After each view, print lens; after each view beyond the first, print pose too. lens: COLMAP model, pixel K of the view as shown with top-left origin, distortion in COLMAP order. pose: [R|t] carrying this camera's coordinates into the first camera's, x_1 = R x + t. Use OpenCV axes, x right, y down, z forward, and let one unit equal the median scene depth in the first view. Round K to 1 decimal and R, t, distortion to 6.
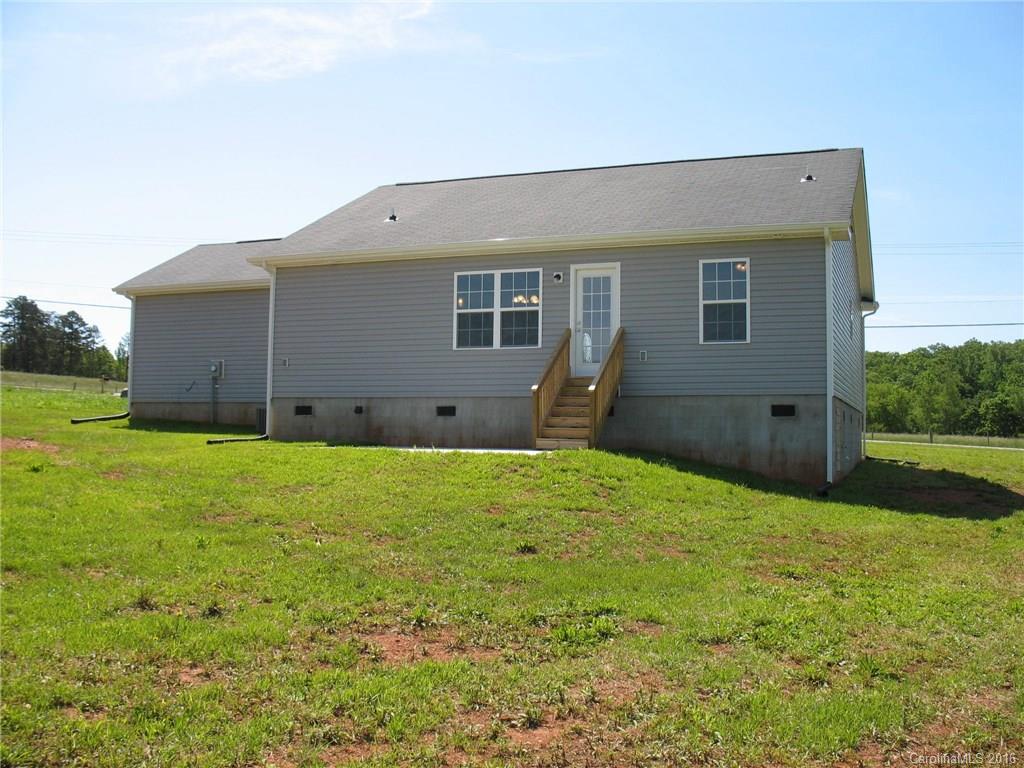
lens RADIAL K [[1065.9, 0, 512.0], [0, 1065.9, 384.0], [0, 0, 1]] dist [-0.145970, 0.017676]
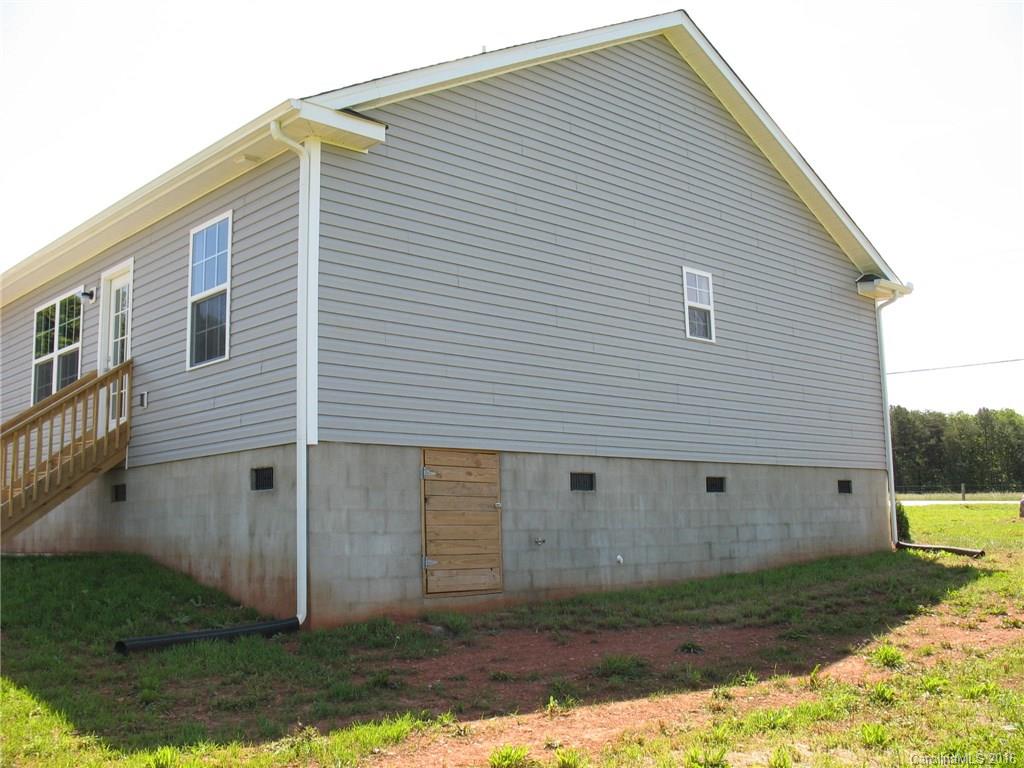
lens RADIAL K [[1065.9, 0, 512.0], [0, 1065.9, 384.0], [0, 0, 1]] dist [-0.145970, 0.017676]
pose [[0.903250, -0.099904, -0.417323, 0.589251], [0.069152, 0.993698, -0.088213, 0.033180], [0.423506, 0.050819, 0.904467, 0.563799]]
